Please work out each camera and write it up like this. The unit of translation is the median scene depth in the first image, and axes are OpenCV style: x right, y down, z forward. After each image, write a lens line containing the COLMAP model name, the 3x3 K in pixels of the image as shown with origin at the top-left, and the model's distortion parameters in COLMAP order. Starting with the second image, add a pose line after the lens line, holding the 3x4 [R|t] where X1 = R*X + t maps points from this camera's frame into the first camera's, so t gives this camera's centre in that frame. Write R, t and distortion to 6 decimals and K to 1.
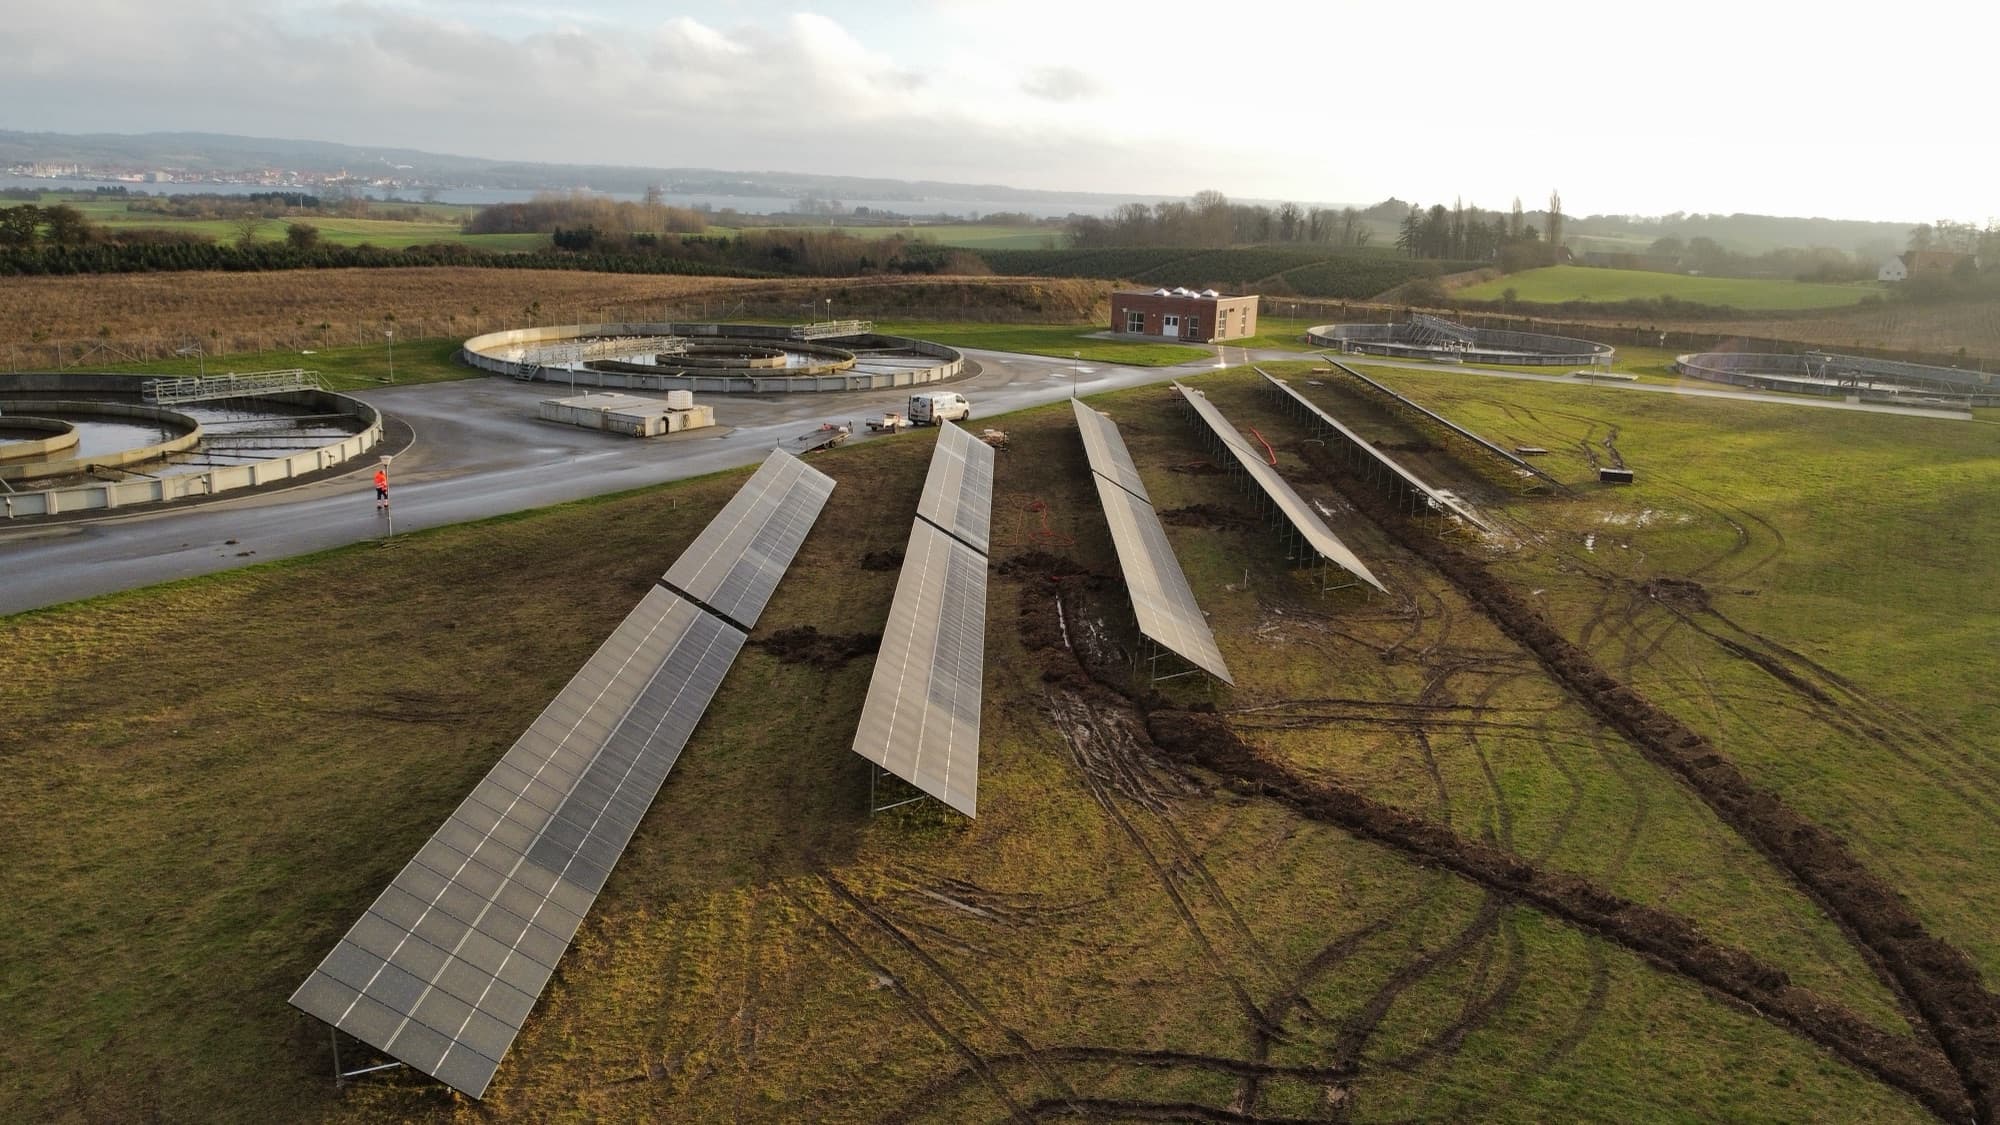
lens RADIAL K [[1503.2, 0, 1000.0], [0, 1503.2, 562.5], [0, 0, 1]] dist [0.004205, -0.012405]
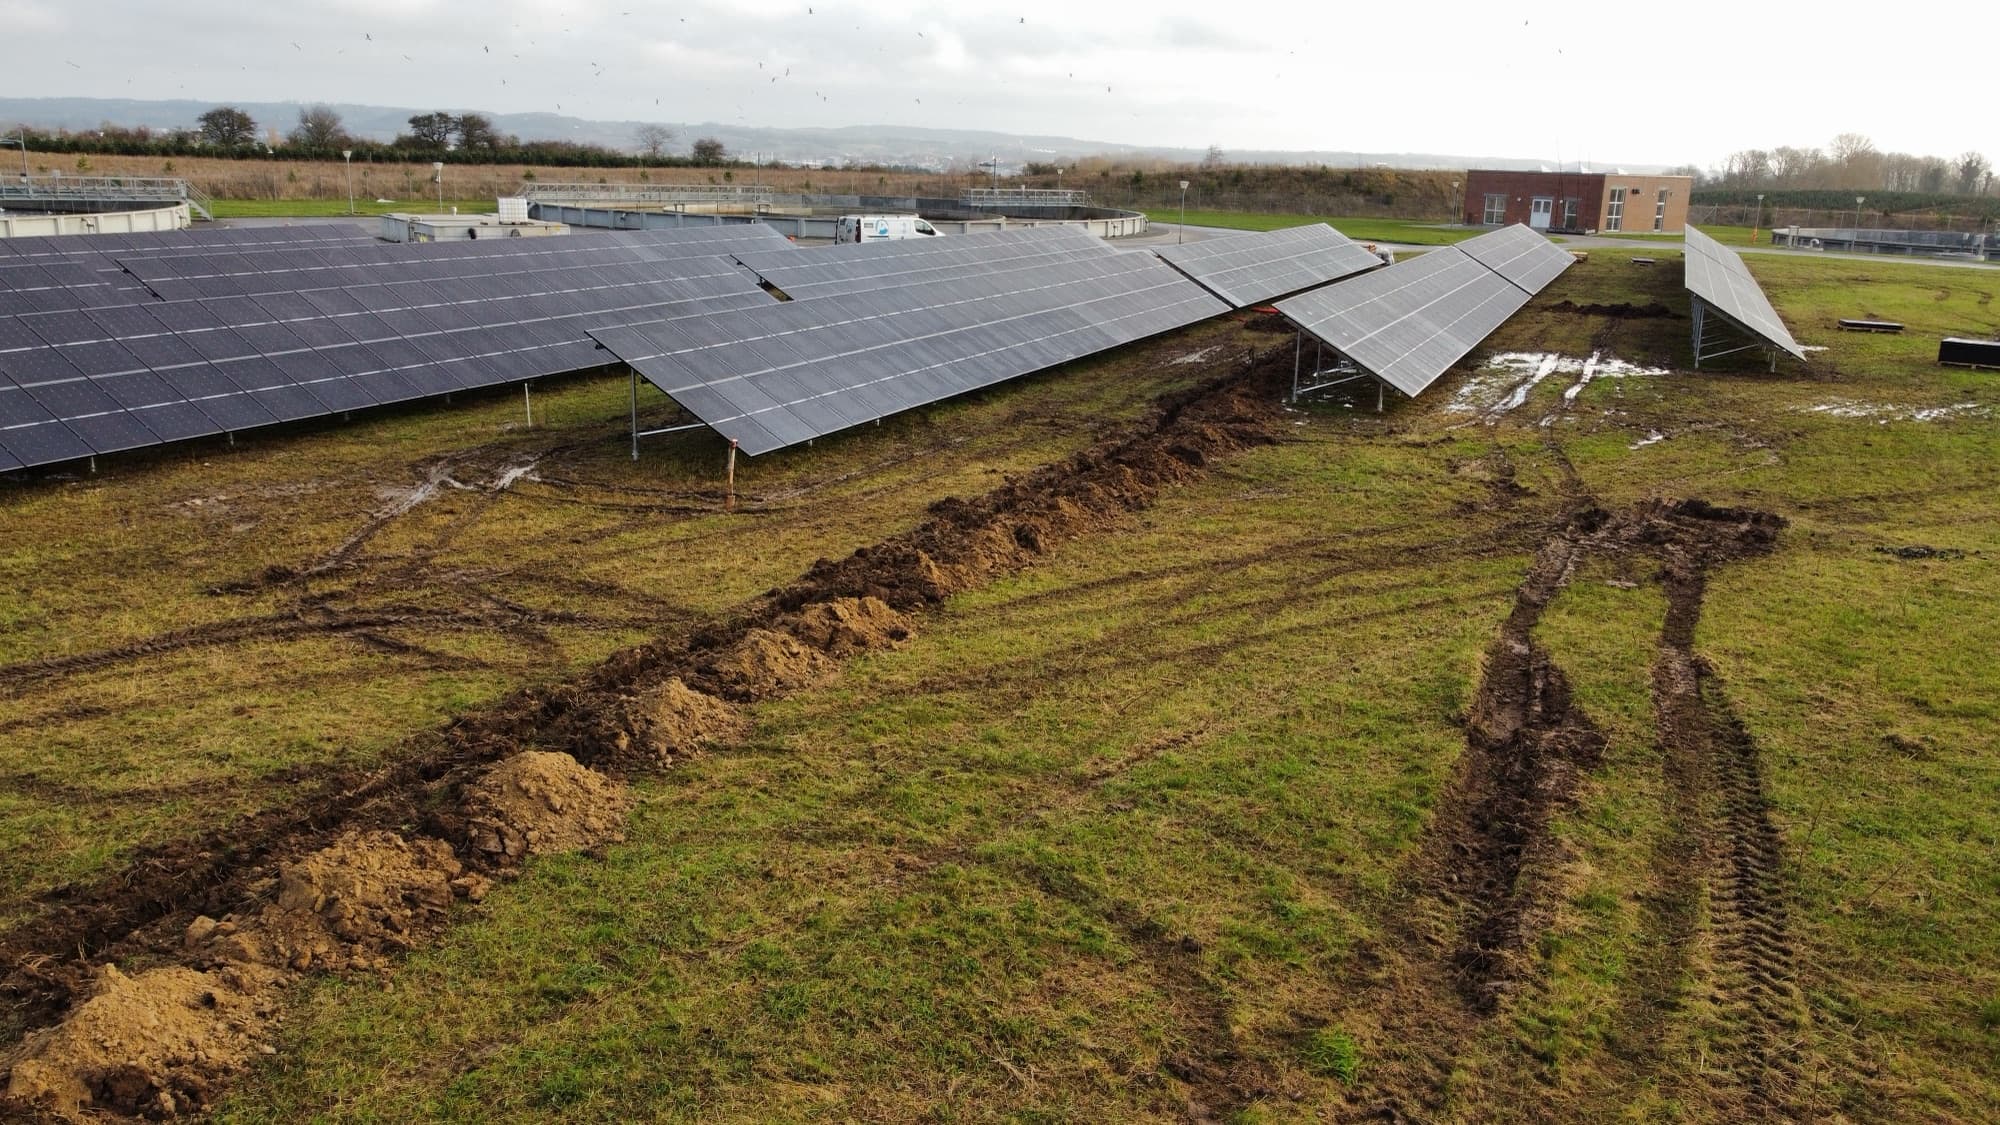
lens RADIAL K [[1503.2, 0, 1000.0], [0, 1503.2, 562.5], [0, 0, 1]] dist [0.004205, -0.012405]
pose [[0.917861, 0.091149, -0.386294, 0.559232], [-0.087591, 0.995795, 0.026844, 0.039168], [0.387116, 0.009197, 0.921985, 0.791944]]
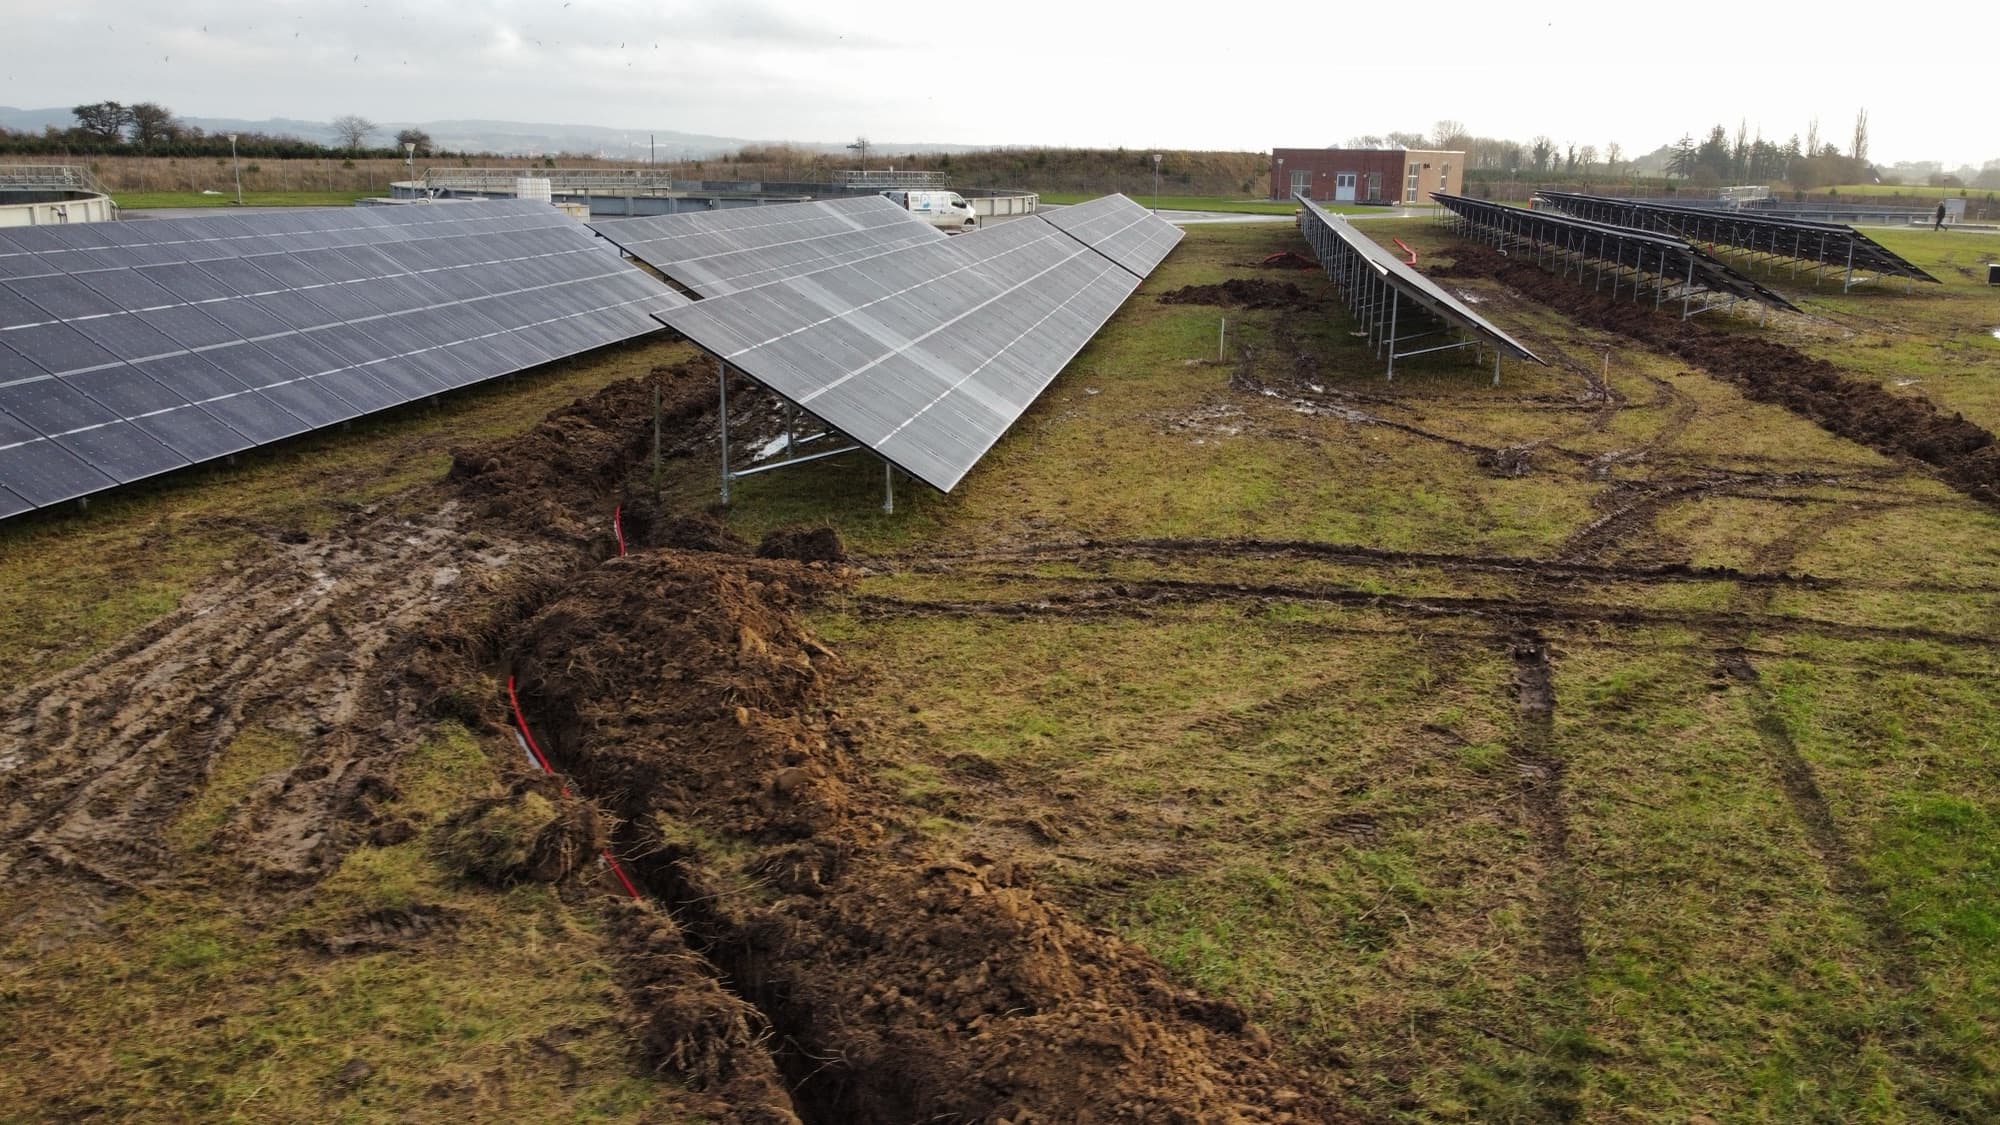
lens RADIAL K [[1503.2, 0, 1000.0], [0, 1503.2, 562.5], [0, 0, 1]] dist [0.004205, -0.012405]
pose [[0.987532, 0.020192, -0.156121, 0.205210], [-0.017530, 0.999677, 0.018406, 0.086274], [0.156442, -0.015440, 0.987566, 0.650270]]
